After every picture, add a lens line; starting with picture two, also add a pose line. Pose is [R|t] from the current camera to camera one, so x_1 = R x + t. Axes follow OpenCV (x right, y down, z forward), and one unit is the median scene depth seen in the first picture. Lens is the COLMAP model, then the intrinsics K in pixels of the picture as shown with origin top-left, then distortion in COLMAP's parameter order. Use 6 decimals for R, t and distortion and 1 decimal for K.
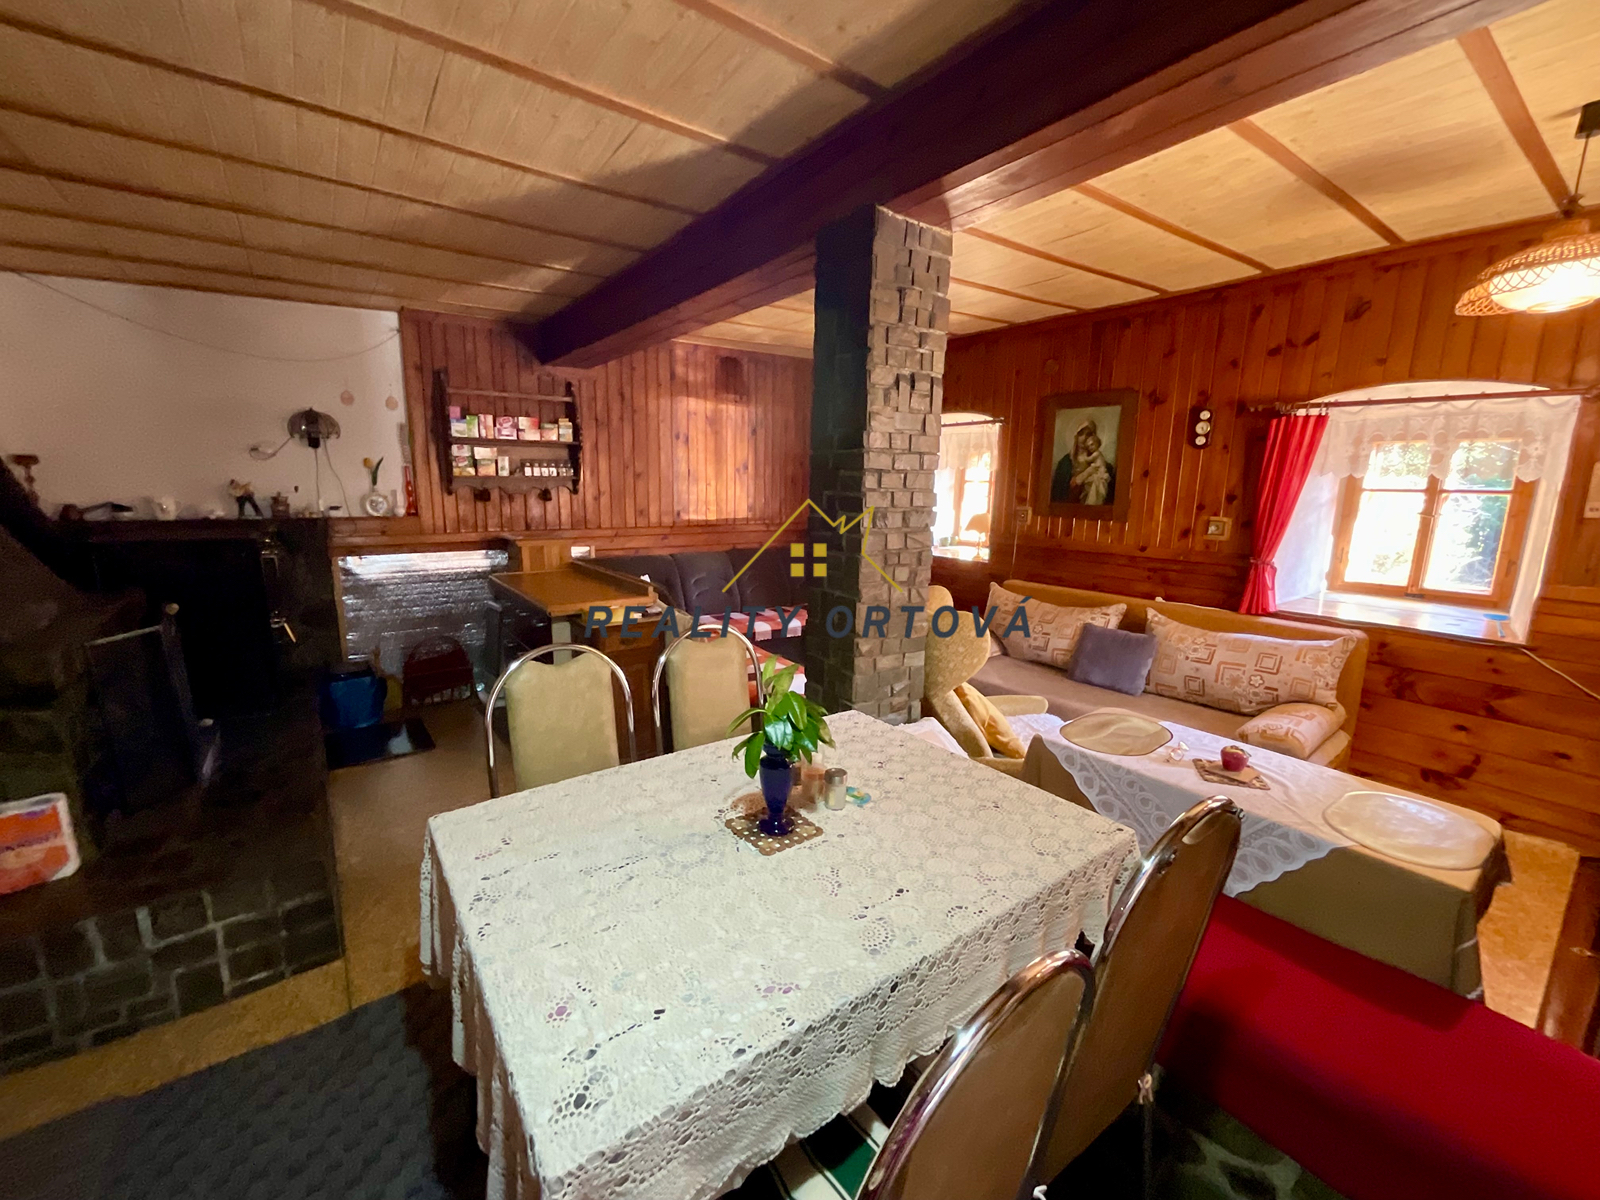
lens RADIAL K [[650.9, 0, 800.9], [0, 650.9, 605.7], [0, 0, 1]] dist [-0.004721, -0.001159]
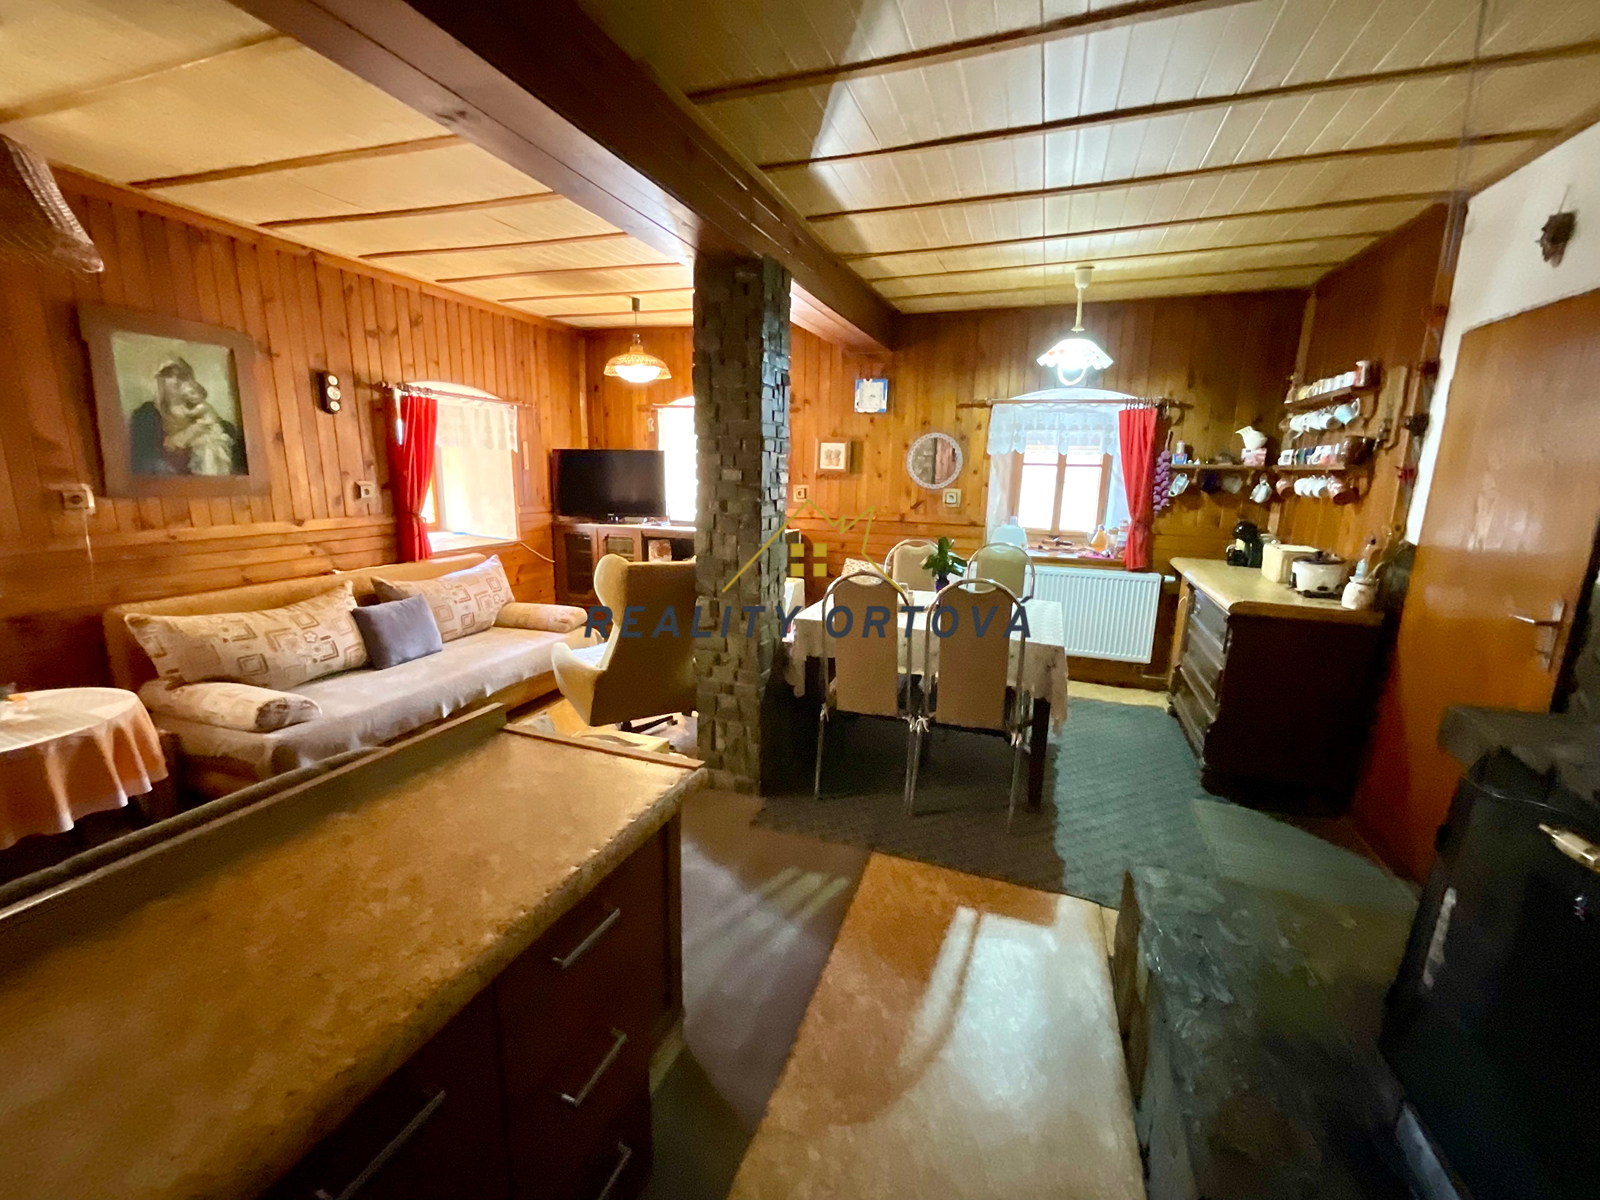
lens RADIAL K [[650.9, 0, 792.7], [0, 650.9, 597.8], [0, 0, 1]] dist [-0.004721, -0.001159]
pose [[-0.555148, -0.198712, 0.807666, -0.557107], [0.115519, 0.943211, 0.311462, -0.180045], [-0.823691, 0.266208, -0.500666, 0.872442]]
